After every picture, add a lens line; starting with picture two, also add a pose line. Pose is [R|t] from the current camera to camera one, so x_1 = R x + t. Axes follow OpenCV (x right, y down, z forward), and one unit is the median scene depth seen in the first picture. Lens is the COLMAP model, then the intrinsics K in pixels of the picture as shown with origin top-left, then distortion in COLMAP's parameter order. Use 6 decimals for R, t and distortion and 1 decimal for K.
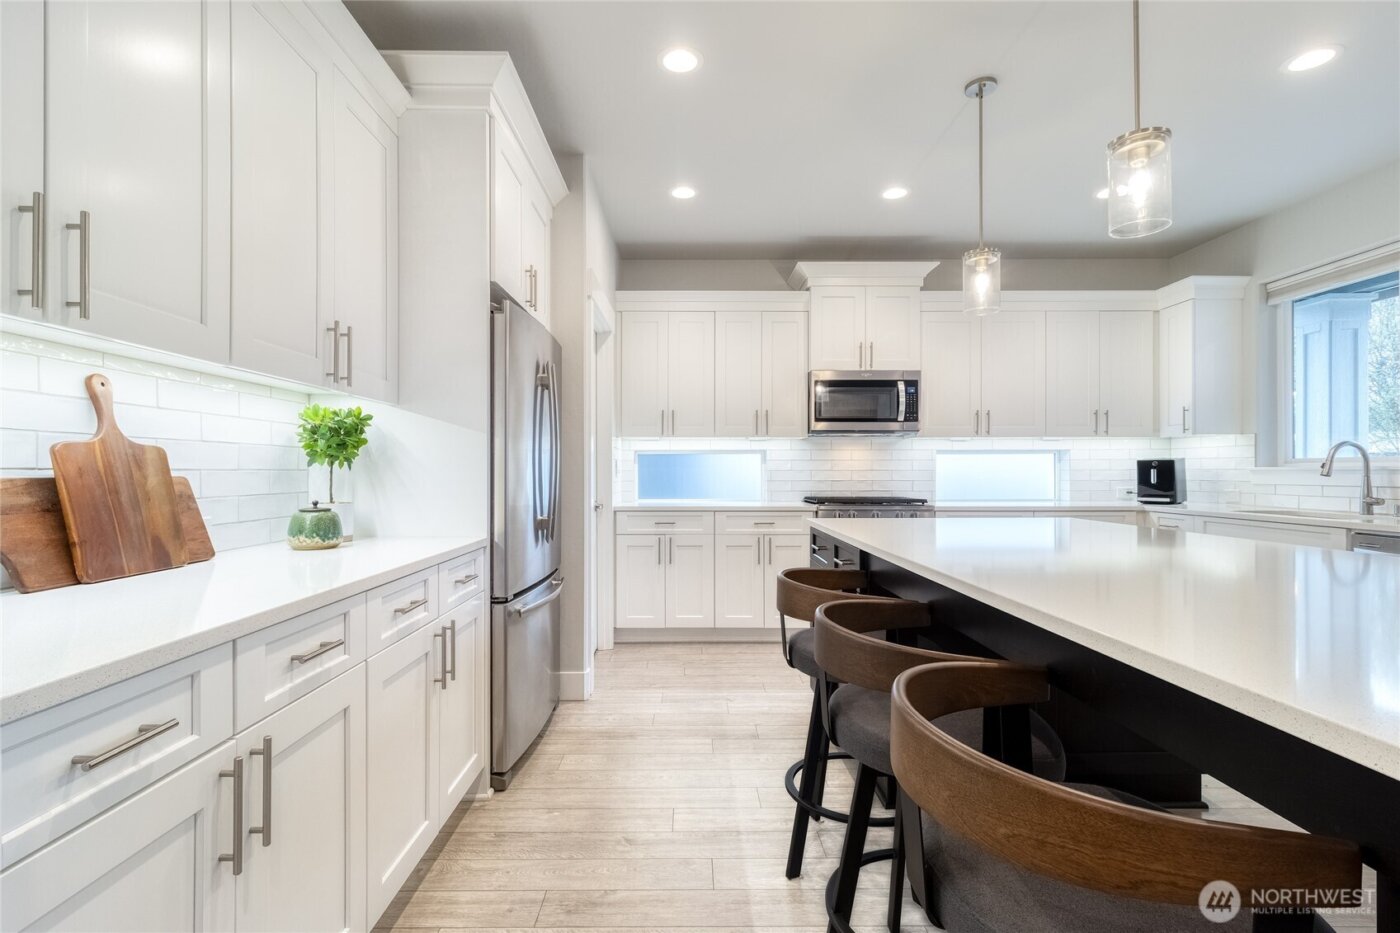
lens RADIAL K [[666.5, 0, 694.5], [0, 666.5, 470.3], [0, 0, 1]] dist [0.009523, -0.000172]
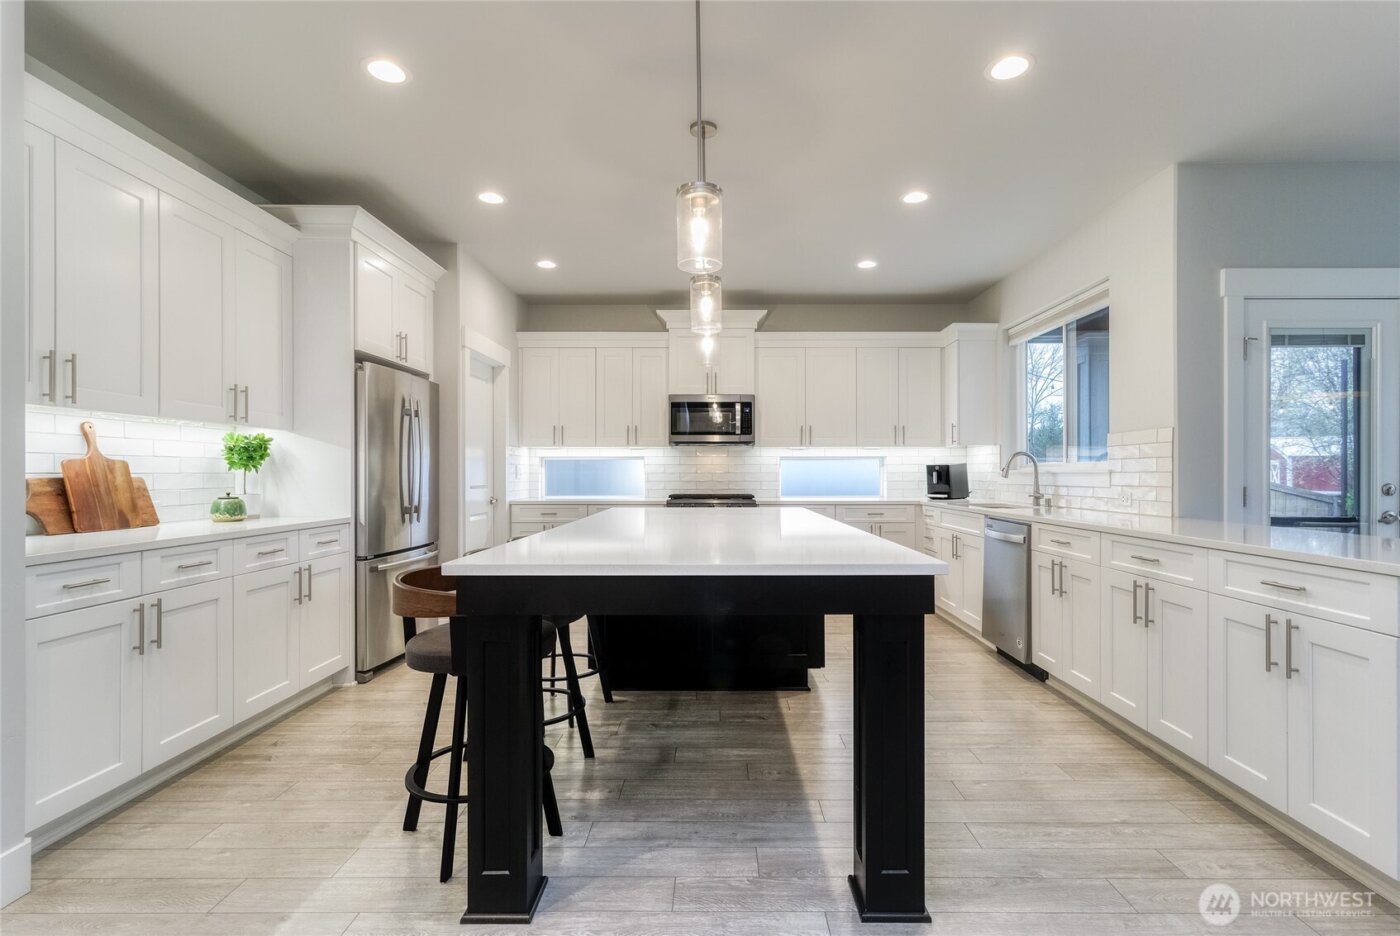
lens RADIAL K [[666.5, 0, 722.9], [0, 666.5, 474.1], [0, 0, 1]] dist [0.009523, -0.000172]
pose [[0.999988, 0.000554, -0.004863, 0.589369], [-0.000536, 0.999993, 0.003705, -0.004789], [0.004865, -0.003702, 0.999981, -0.570764]]
